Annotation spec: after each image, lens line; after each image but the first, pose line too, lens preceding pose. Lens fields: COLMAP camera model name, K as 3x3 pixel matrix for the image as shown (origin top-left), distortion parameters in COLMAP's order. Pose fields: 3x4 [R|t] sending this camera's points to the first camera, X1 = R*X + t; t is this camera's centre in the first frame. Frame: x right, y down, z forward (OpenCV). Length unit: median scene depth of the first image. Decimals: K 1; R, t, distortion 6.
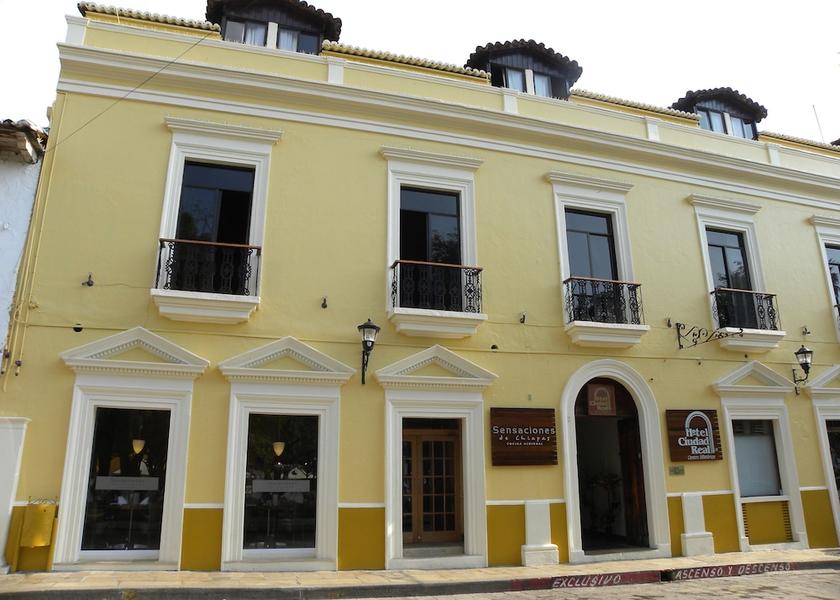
lens RADIAL K [[651.2, 0, 420.4], [0, 651.2, 278.2], [0, 0, 1]] dist [-0.156836, 0.092475]
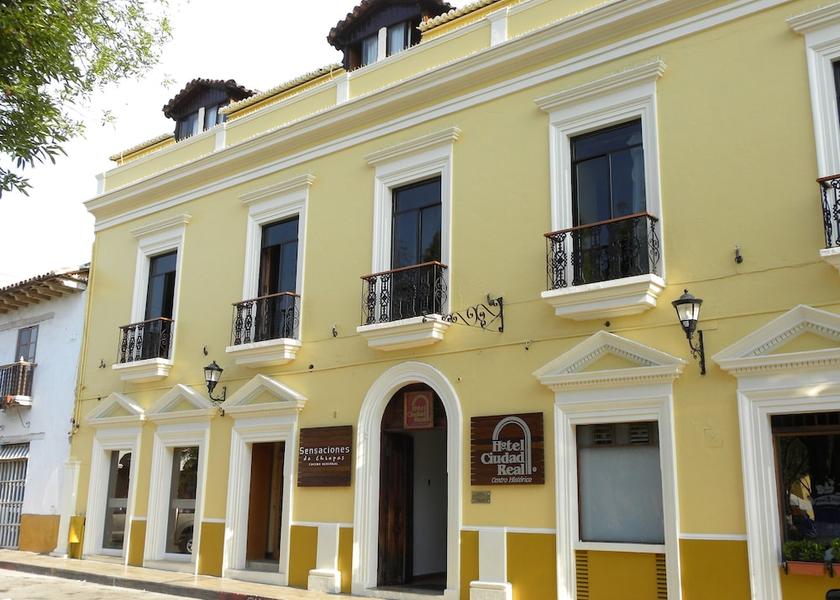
lens RADIAL K [[845.6, 0, 420.0], [0, 845.6, 300.0], [0, 0, 1]] dist [0.057806, -0.217394]
pose [[0.563248, -0.178636, -0.806747, 1.213500], [0.237681, 0.970113, -0.048867, 0.104924], [0.791366, -0.164225, 0.588873, 0.367959]]
